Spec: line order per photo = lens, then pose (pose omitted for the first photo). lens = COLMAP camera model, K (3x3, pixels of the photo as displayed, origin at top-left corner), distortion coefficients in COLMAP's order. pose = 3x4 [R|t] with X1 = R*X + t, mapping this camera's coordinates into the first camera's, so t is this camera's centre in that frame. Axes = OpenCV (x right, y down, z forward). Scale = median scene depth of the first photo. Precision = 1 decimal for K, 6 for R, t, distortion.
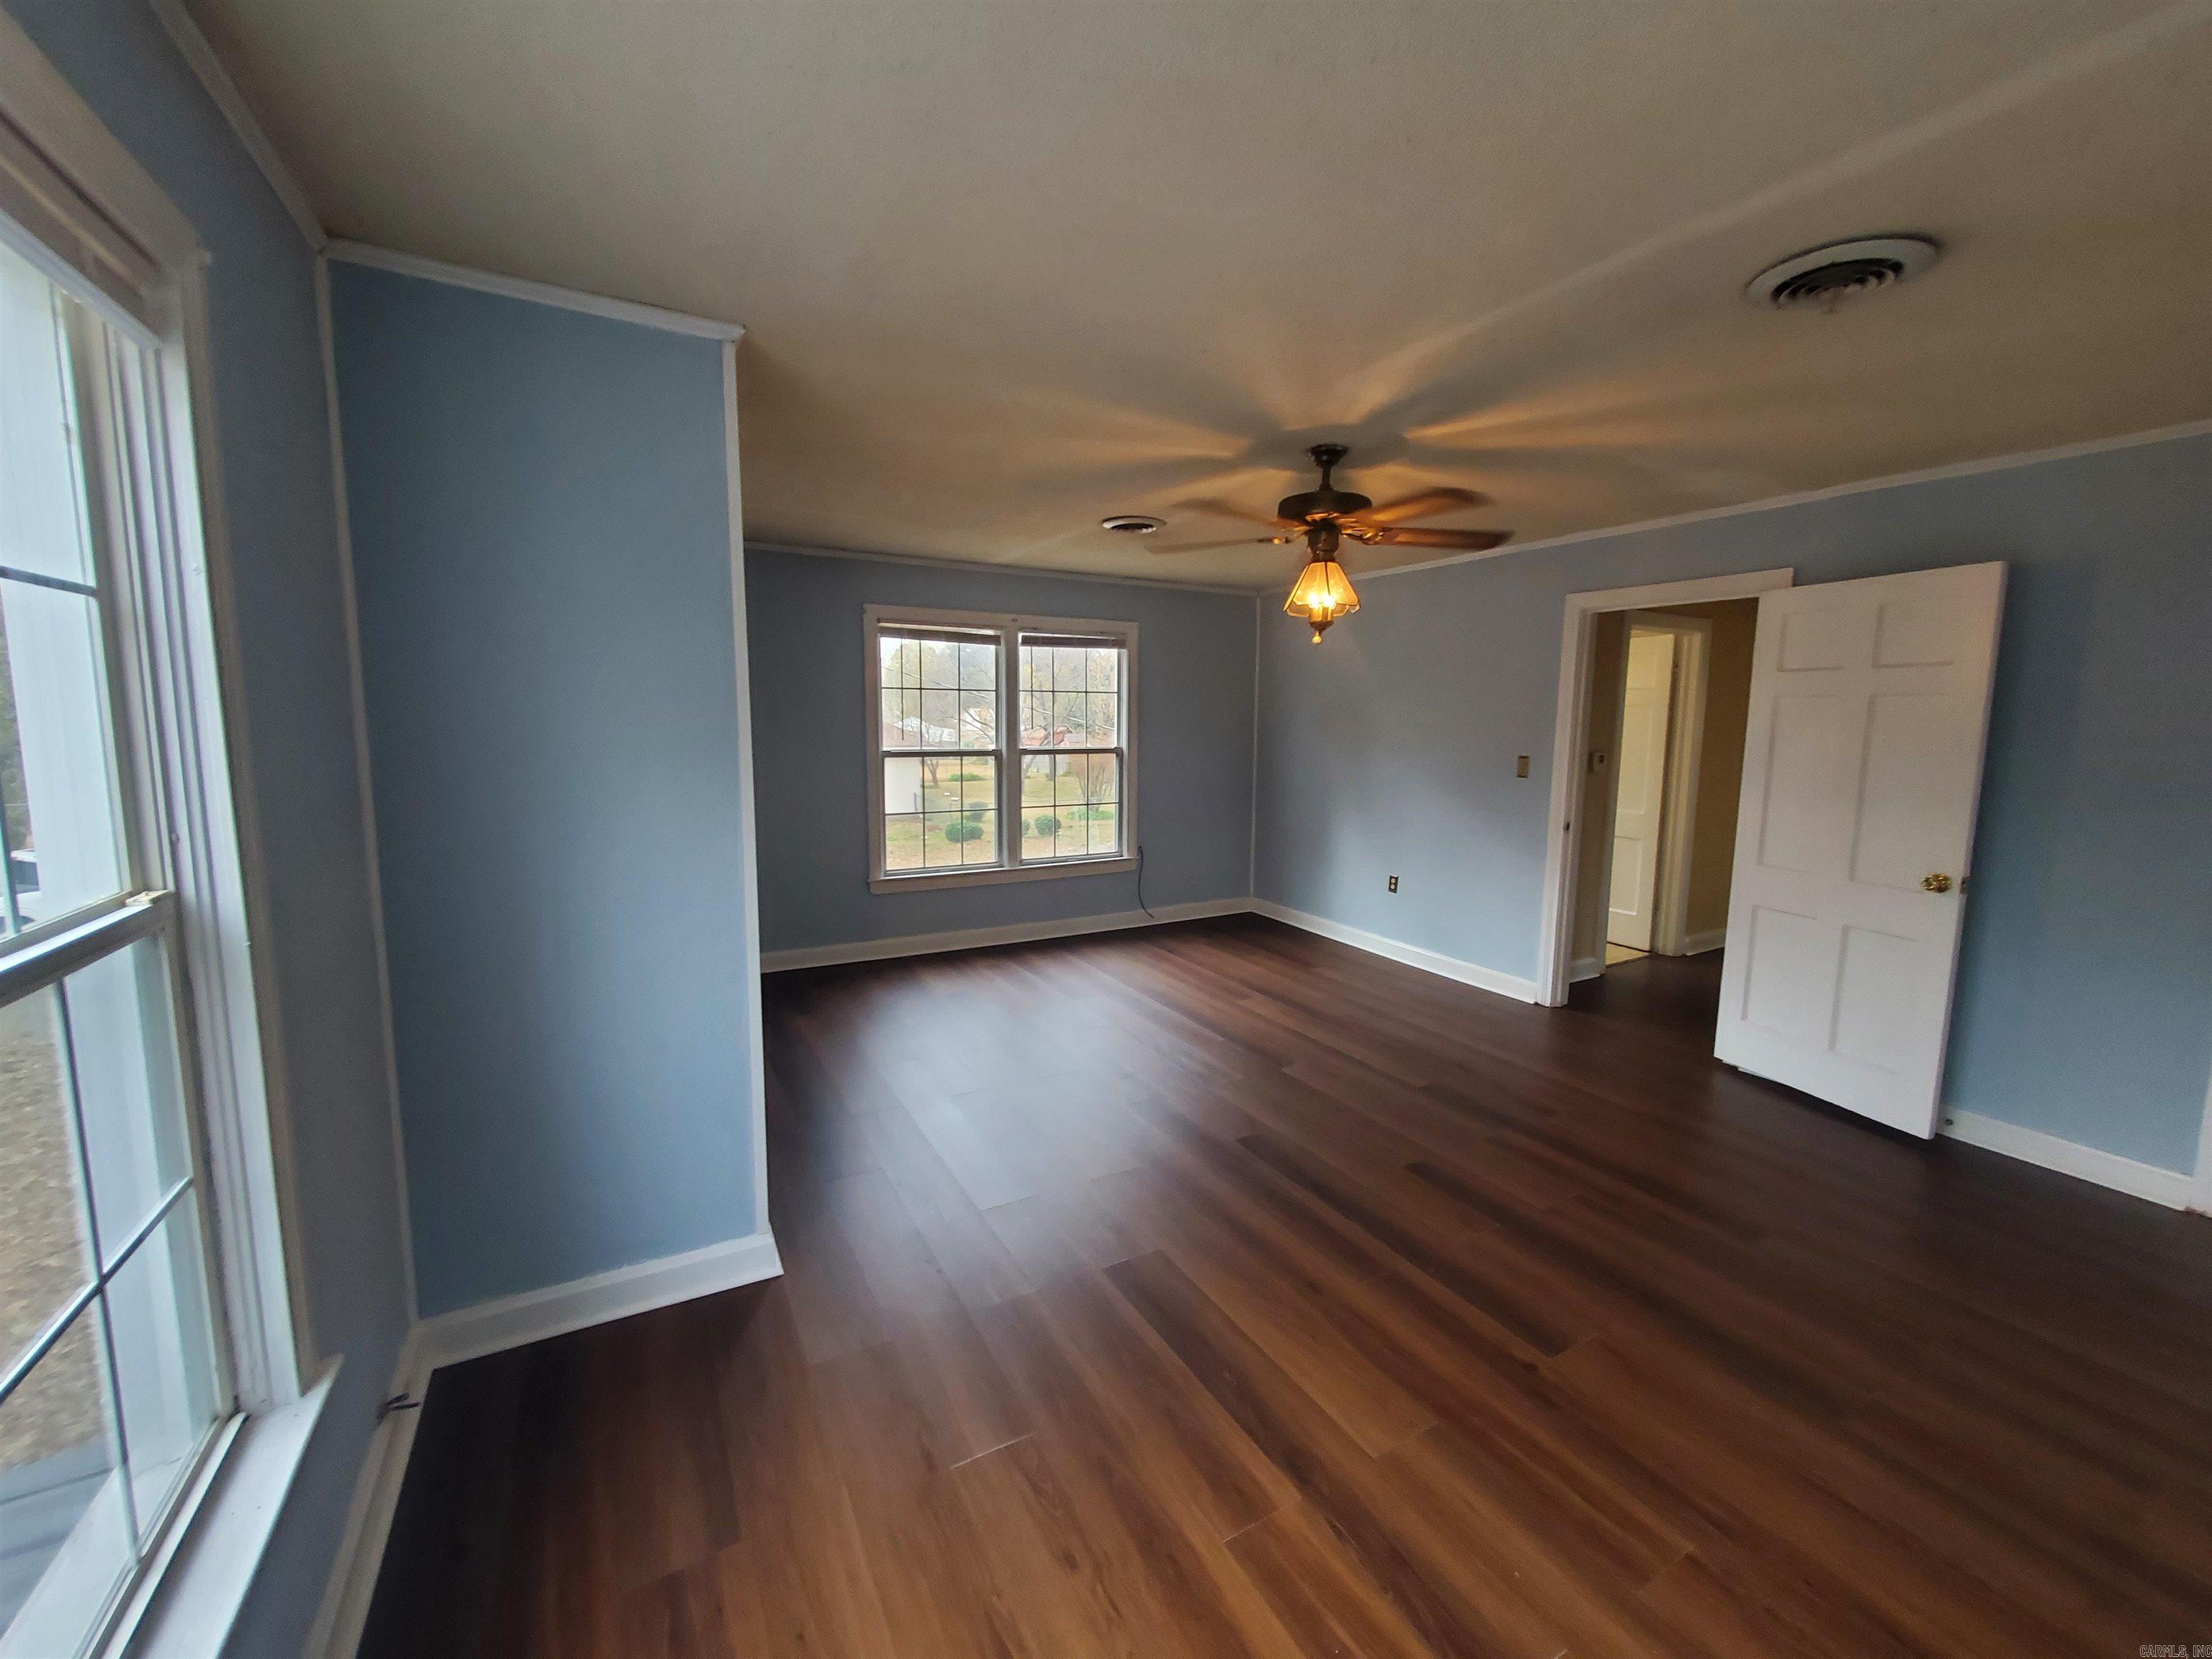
lens RADIAL K [[876.1, 0, 1089.2], [0, 876.1, 834.7], [0, 0, 1]] dist [-0.003209, 0.000422]
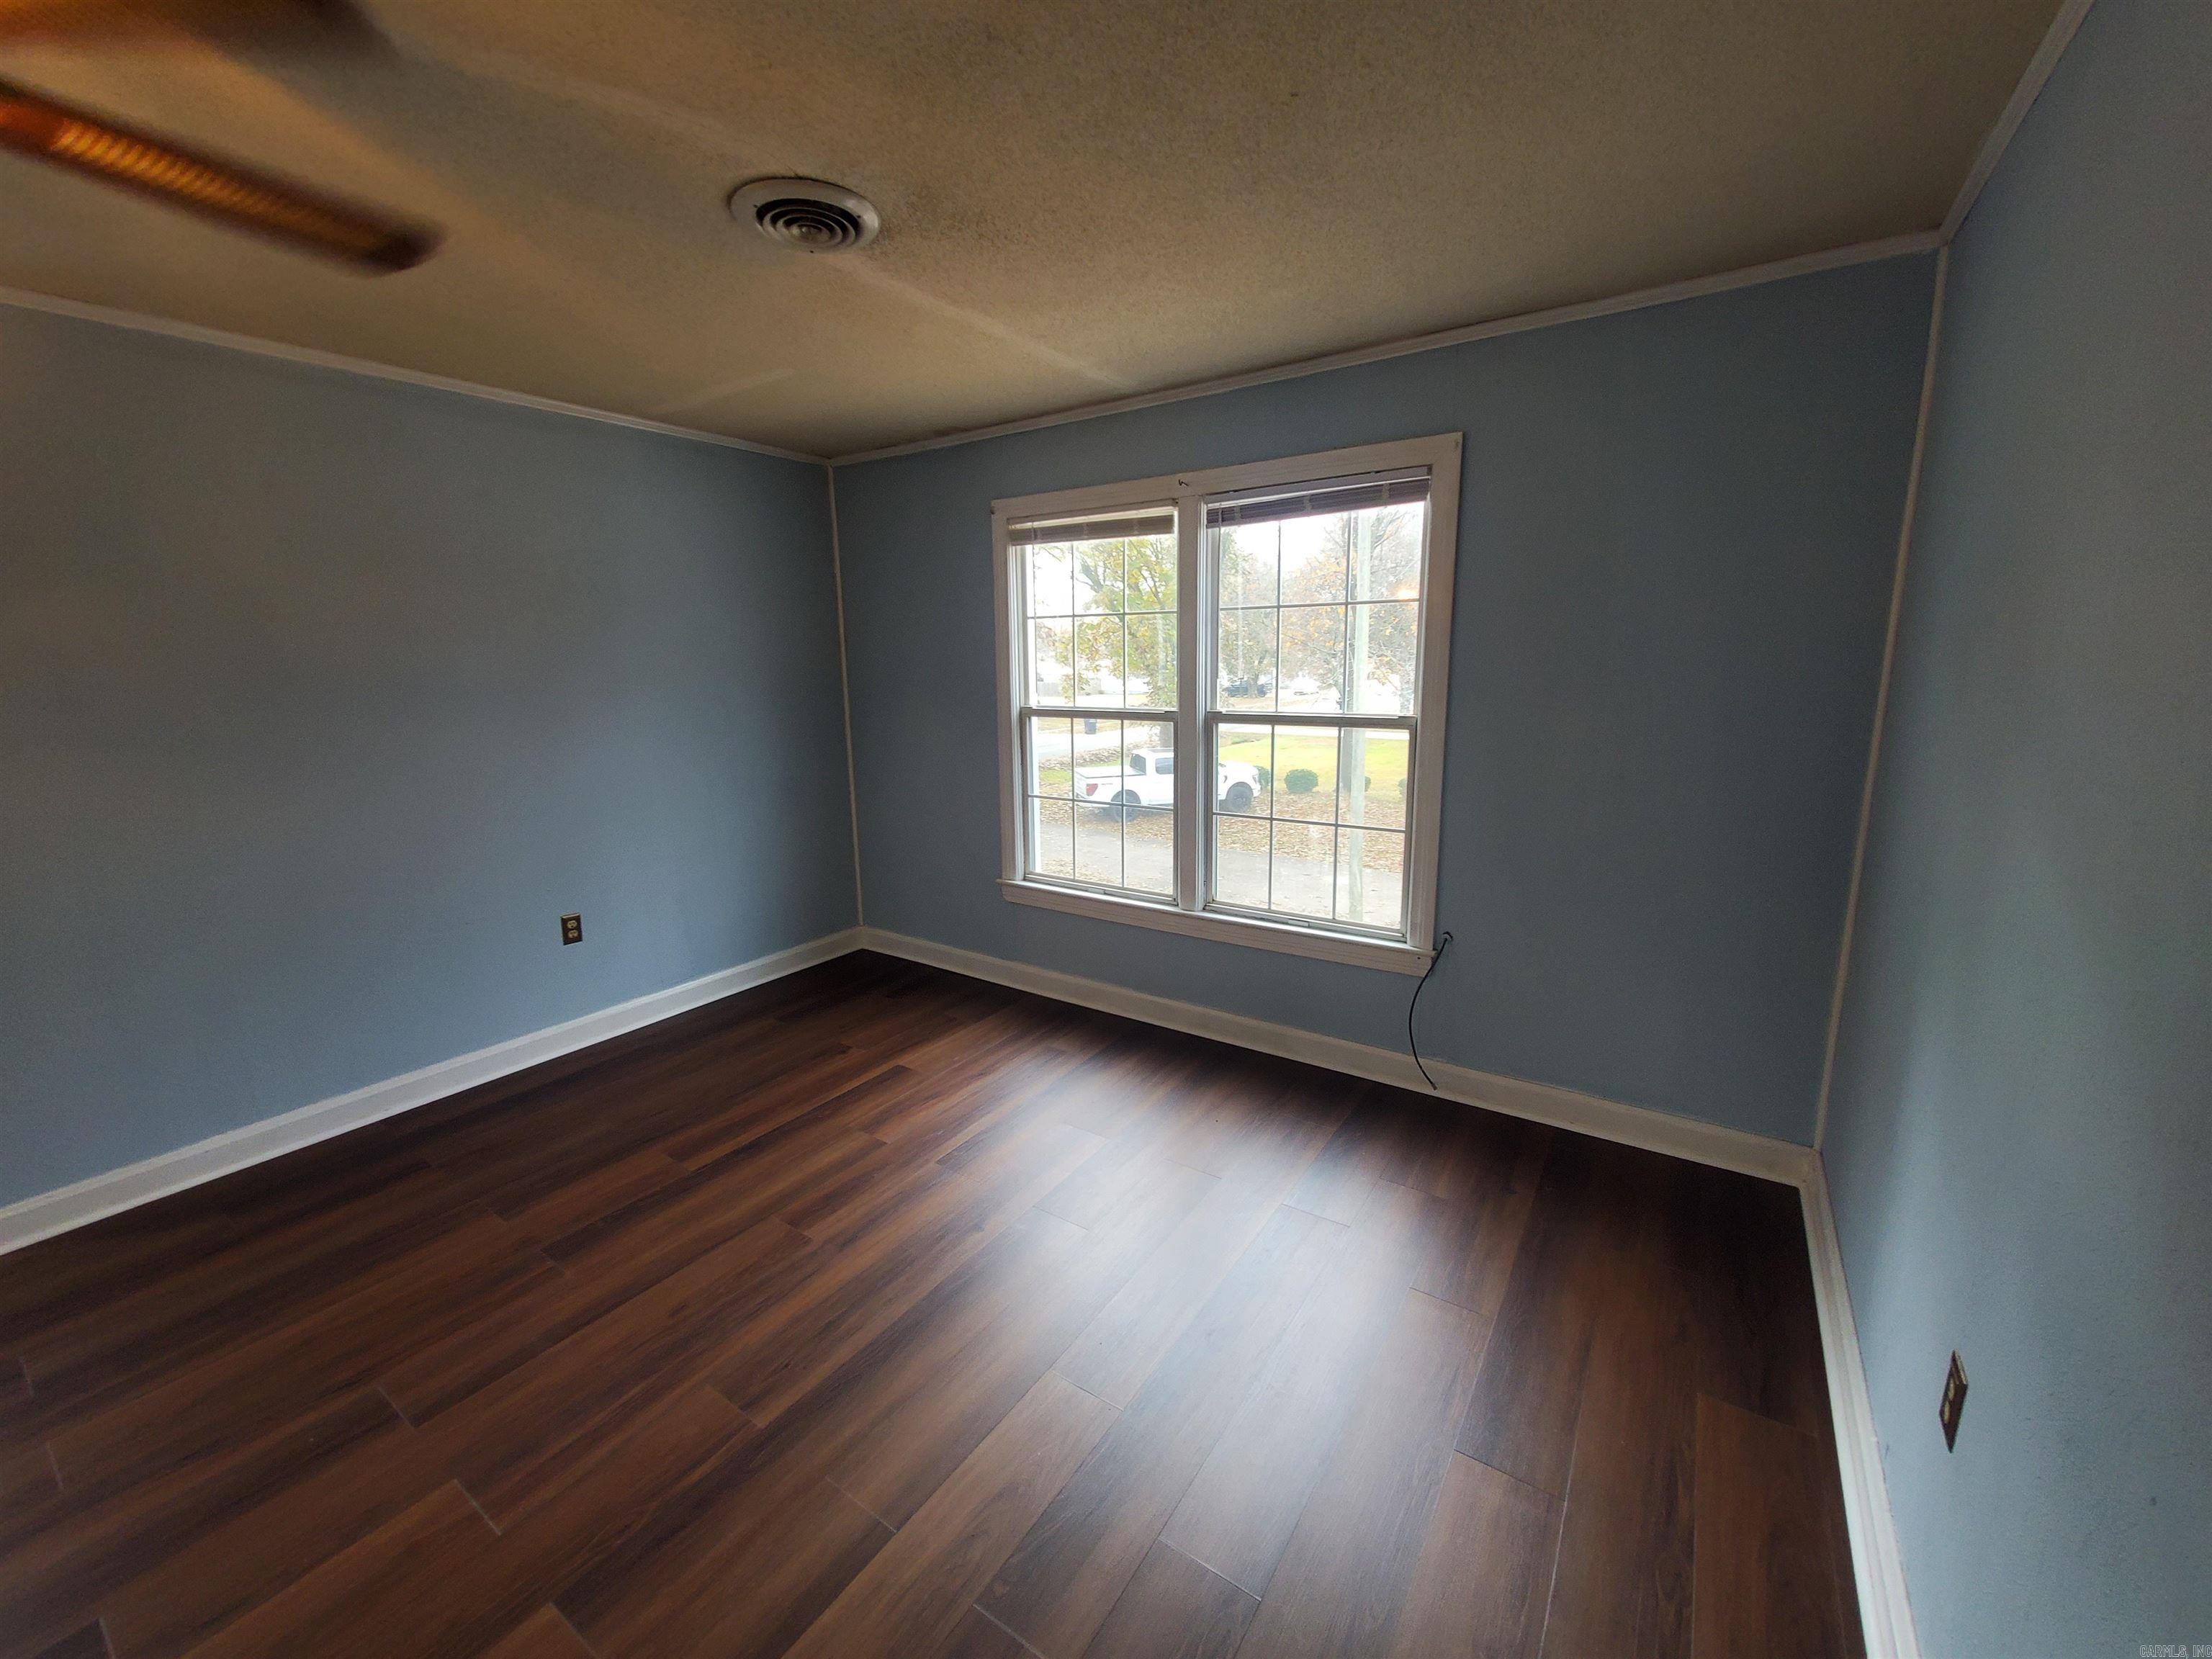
lens RADIAL K [[876.1, 0, 1109.0], [0, 876.1, 827.9], [0, 0, 1]] dist [-0.003209, 0.000422]
pose [[0.467346, 0.144529, -0.872181, 0.429380], [-0.109629, 0.988406, 0.105046, -0.079918], [0.877251, 0.046523, 0.477772, 0.712816]]
